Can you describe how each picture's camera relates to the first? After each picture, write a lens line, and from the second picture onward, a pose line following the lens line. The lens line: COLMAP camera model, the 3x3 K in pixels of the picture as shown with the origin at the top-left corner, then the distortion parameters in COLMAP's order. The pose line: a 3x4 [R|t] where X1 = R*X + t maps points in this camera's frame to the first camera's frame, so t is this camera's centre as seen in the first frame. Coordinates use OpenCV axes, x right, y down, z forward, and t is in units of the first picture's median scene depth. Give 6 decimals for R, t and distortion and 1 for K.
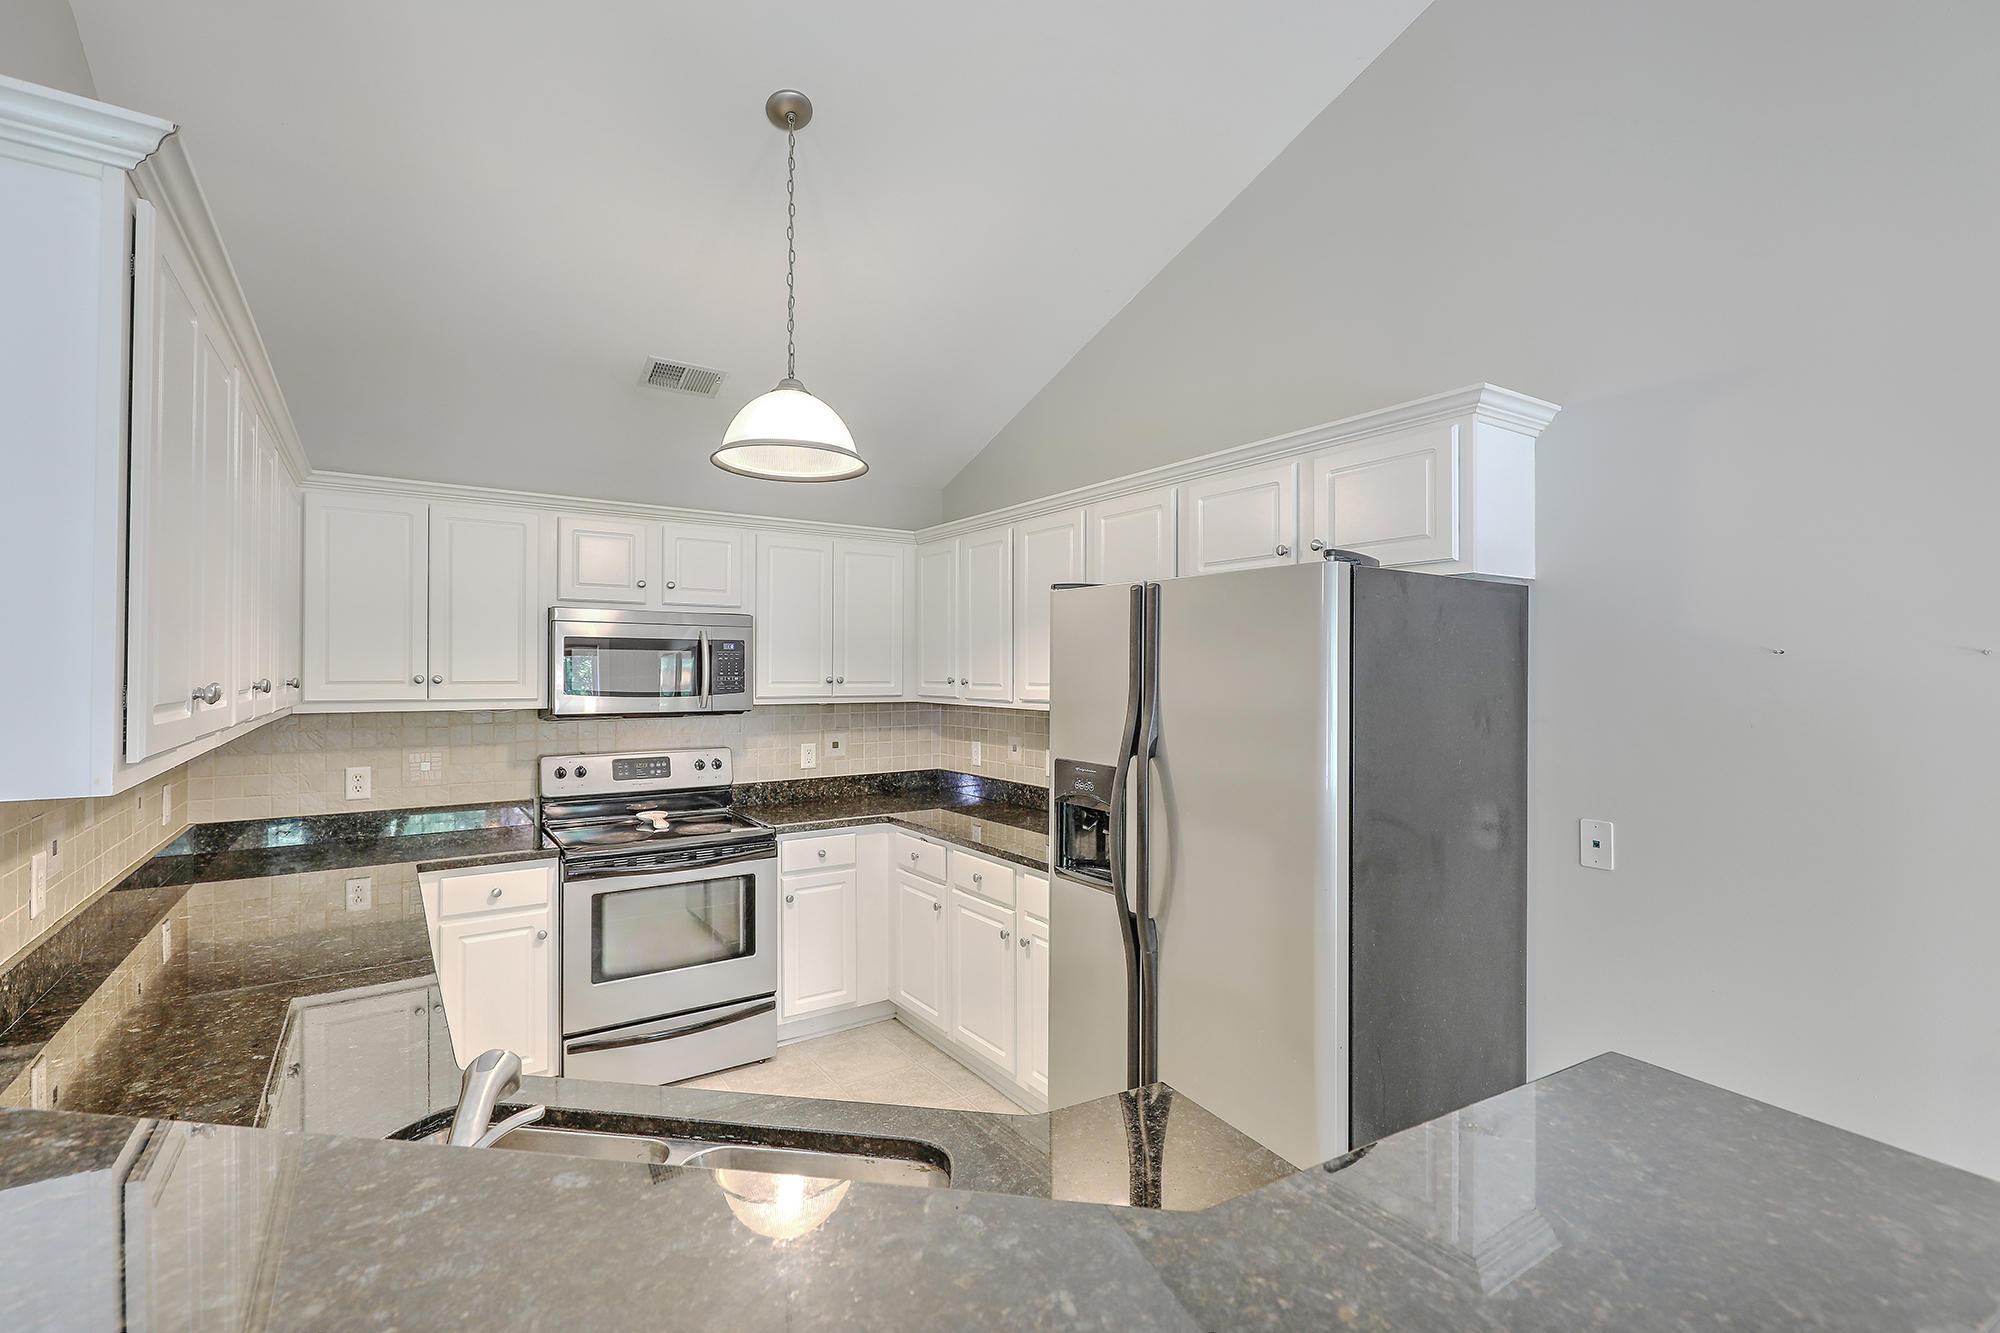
lens RADIAL K [[903.8, 0, 1021.1], [0, 903.8, 656.1], [0, 0, 1]] dist [0.002299, -0.000451]
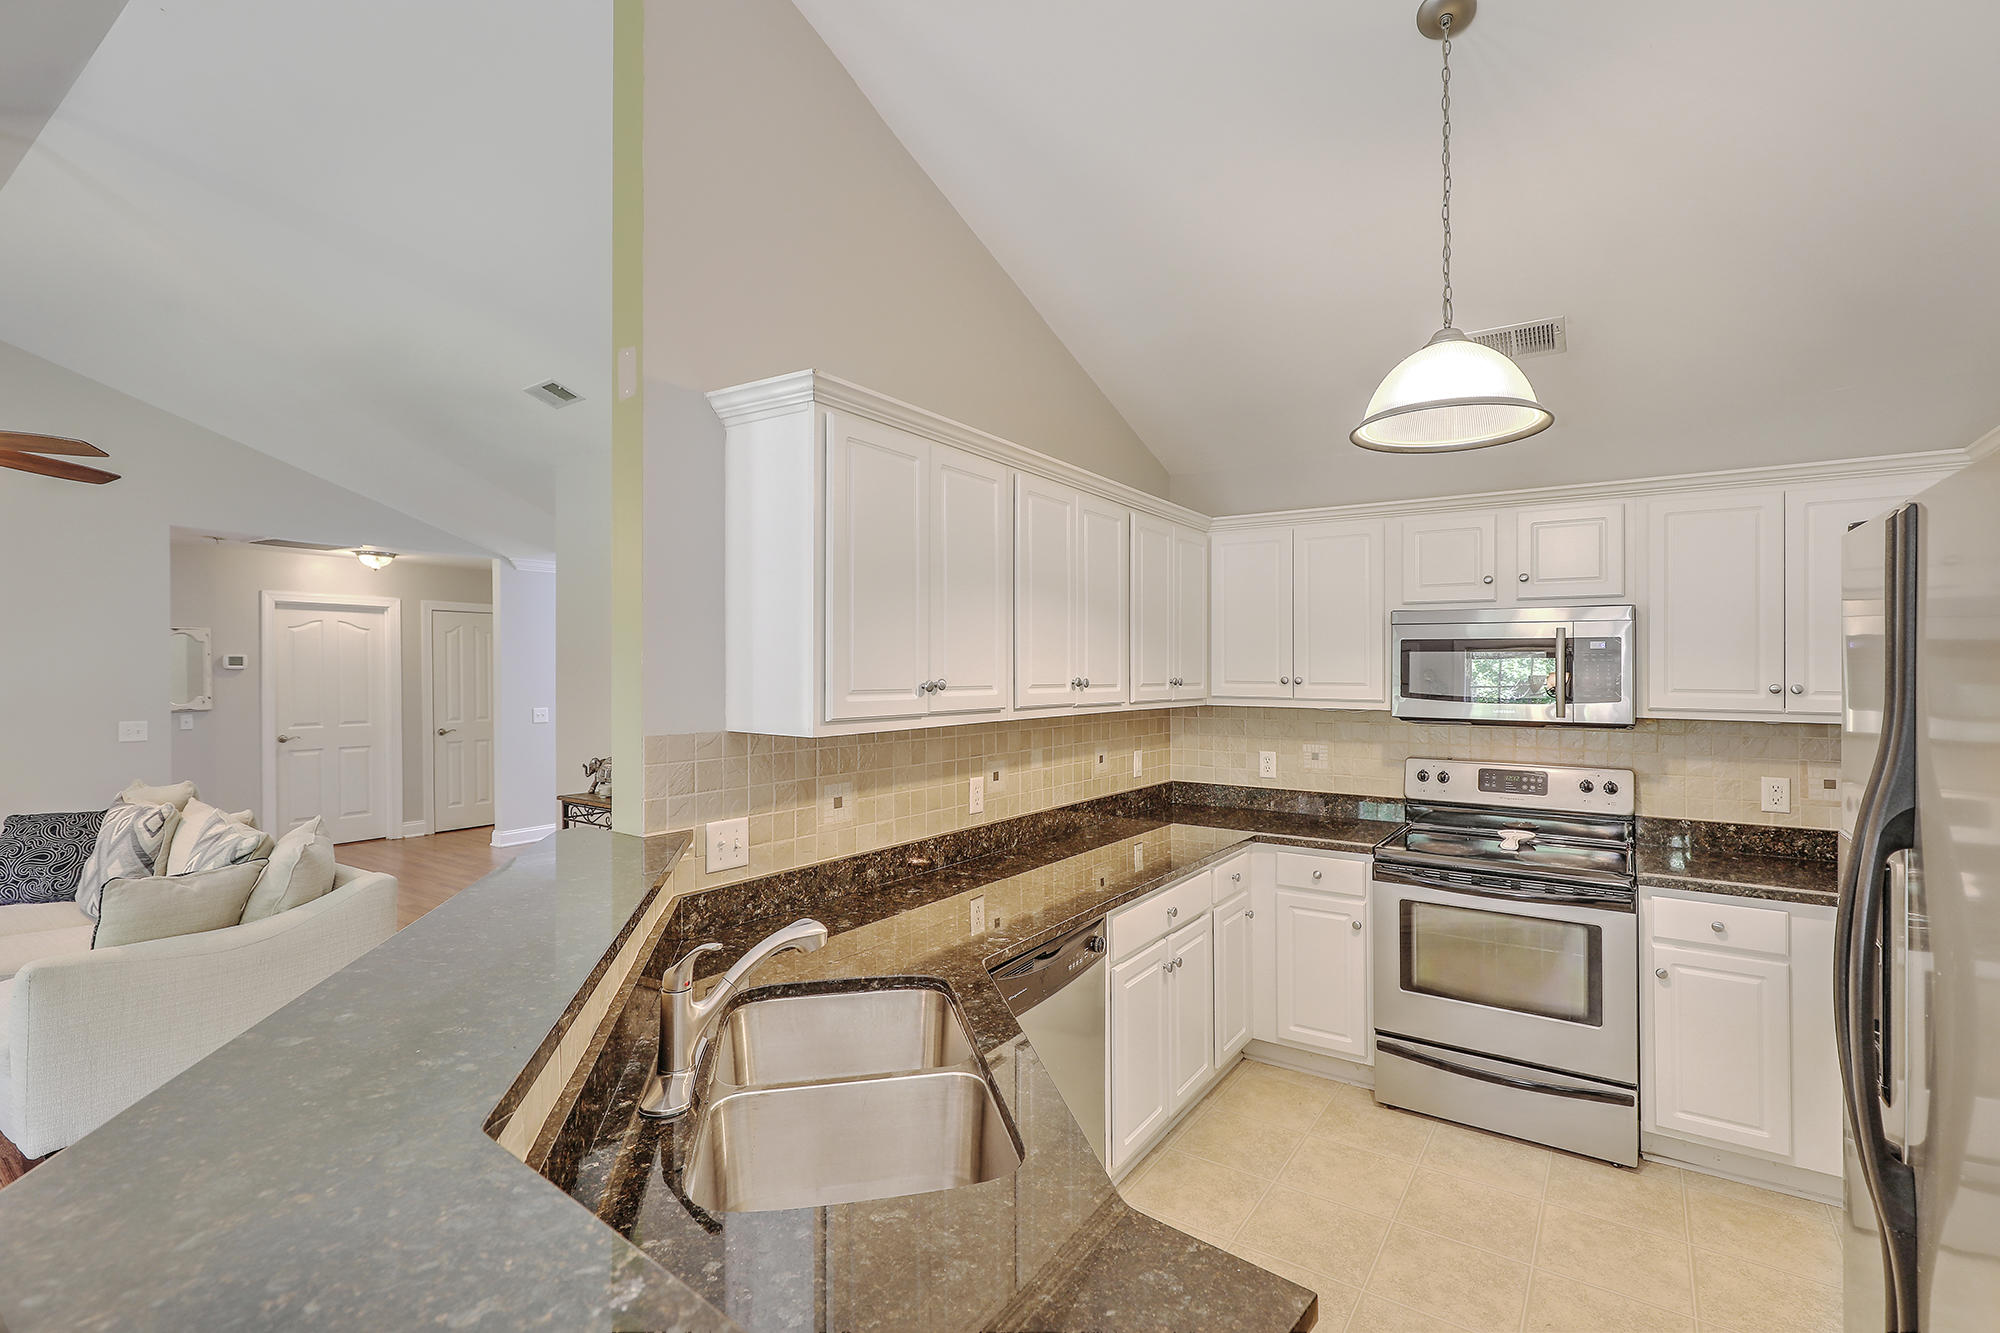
lens RADIAL K [[903.8, 0, 997.9], [0, 903.8, 663.4], [0, 0, 1]] dist [0.002299, -0.000451]
pose [[0.354786, -0.005746, -0.934930, 0.262189], [0.009071, 0.999955, -0.002703, 0.003209], [0.934903, -0.007521, 0.354822, 0.207487]]
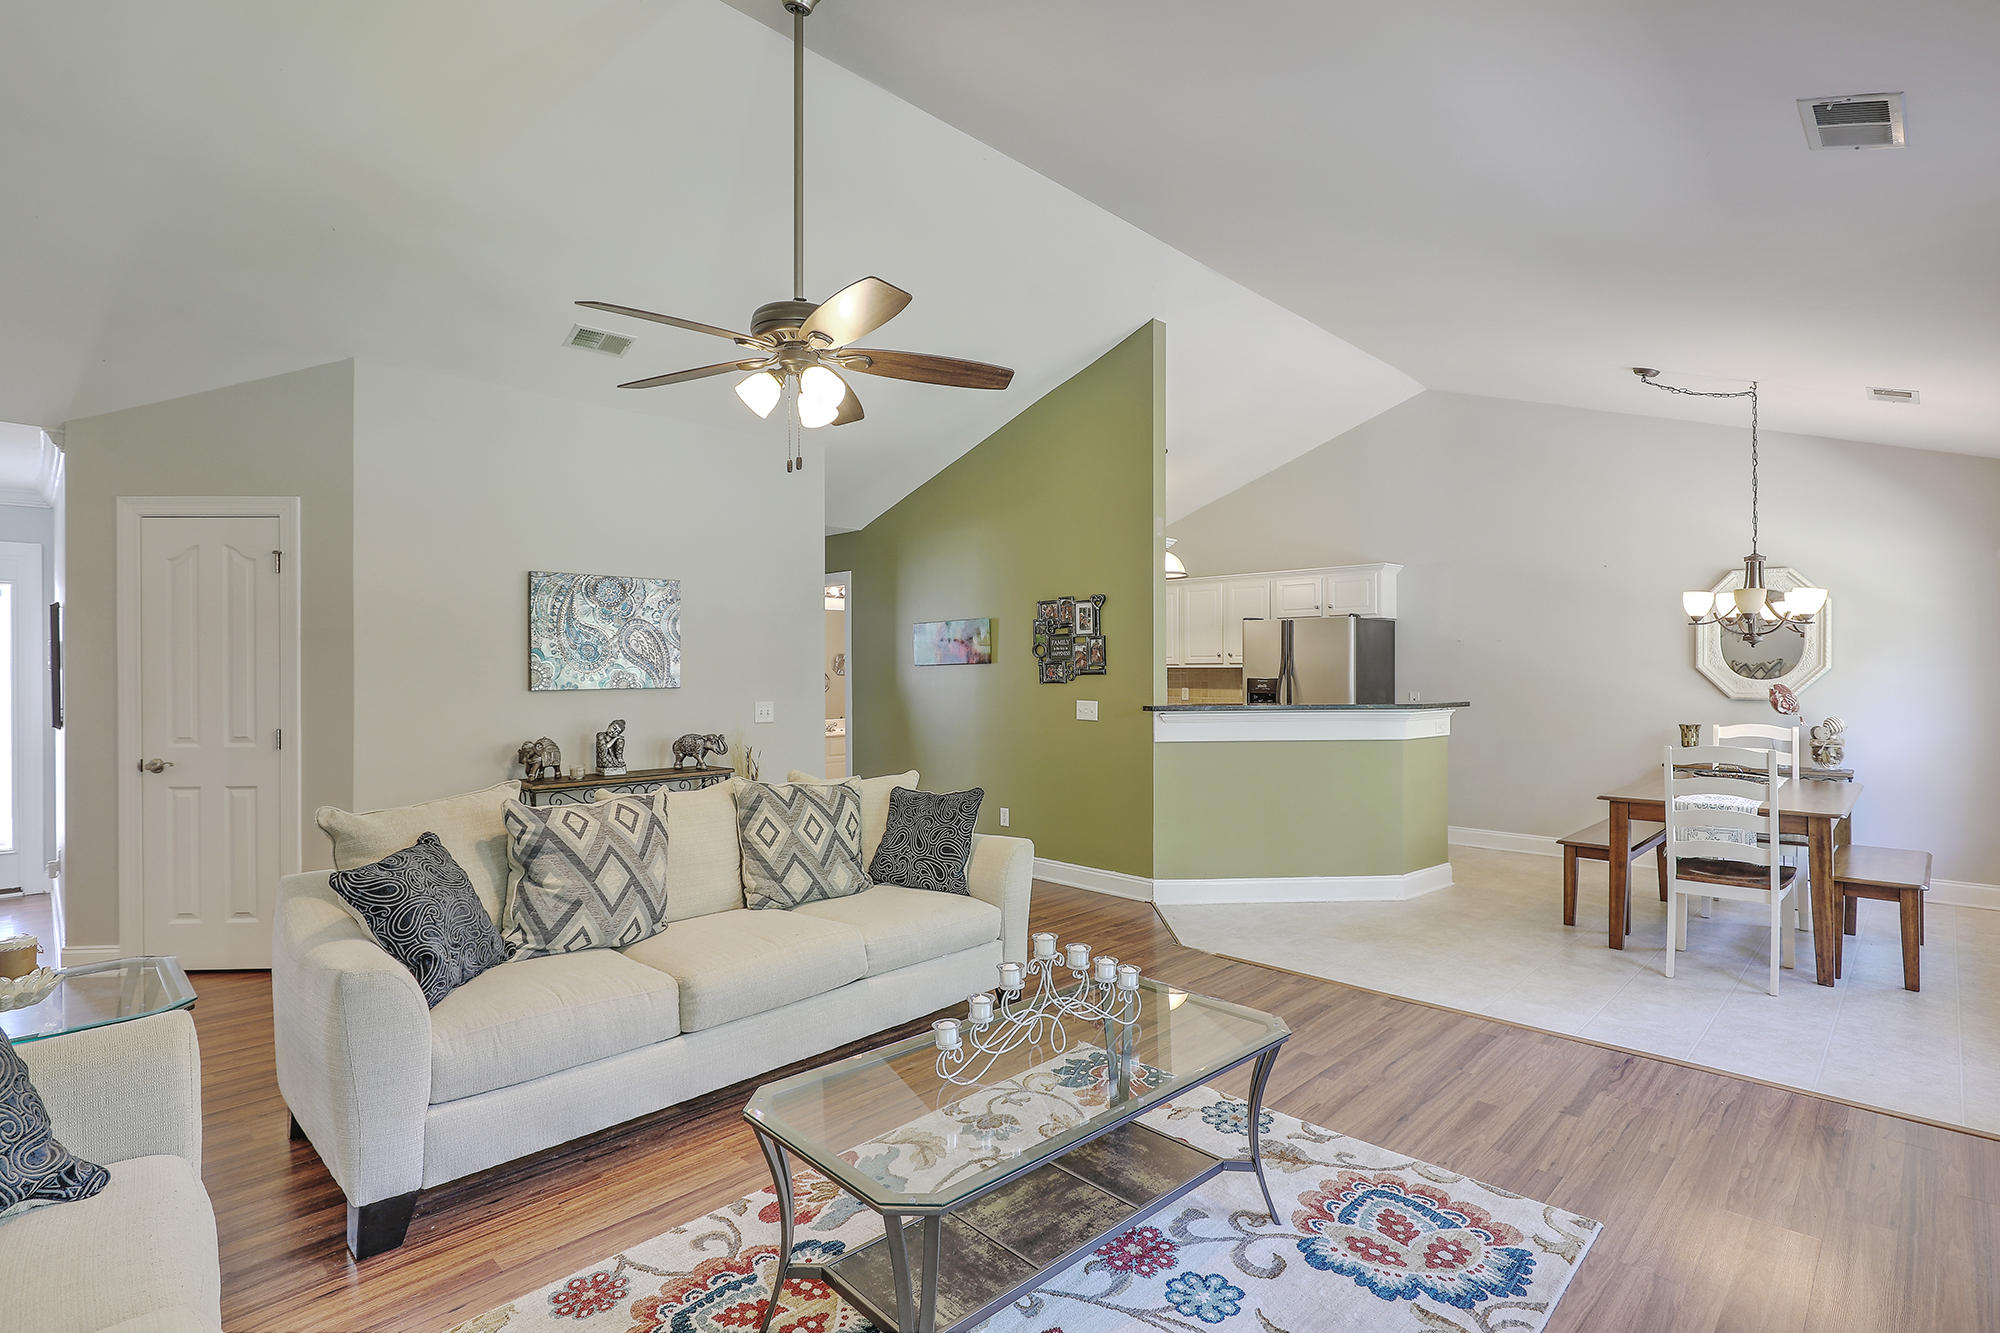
lens RADIAL K [[964.0, 0, 1025.3], [0, 964.0, 648.3], [0, 0, 1]] dist [-0.009635, -0.000088]
pose [[0.979071, -0.000136, 0.203521, -0.909061], [0.001436, 0.999980, -0.006236, 0.024508], [-0.203516, 0.006397, 0.979051, -1.329634]]
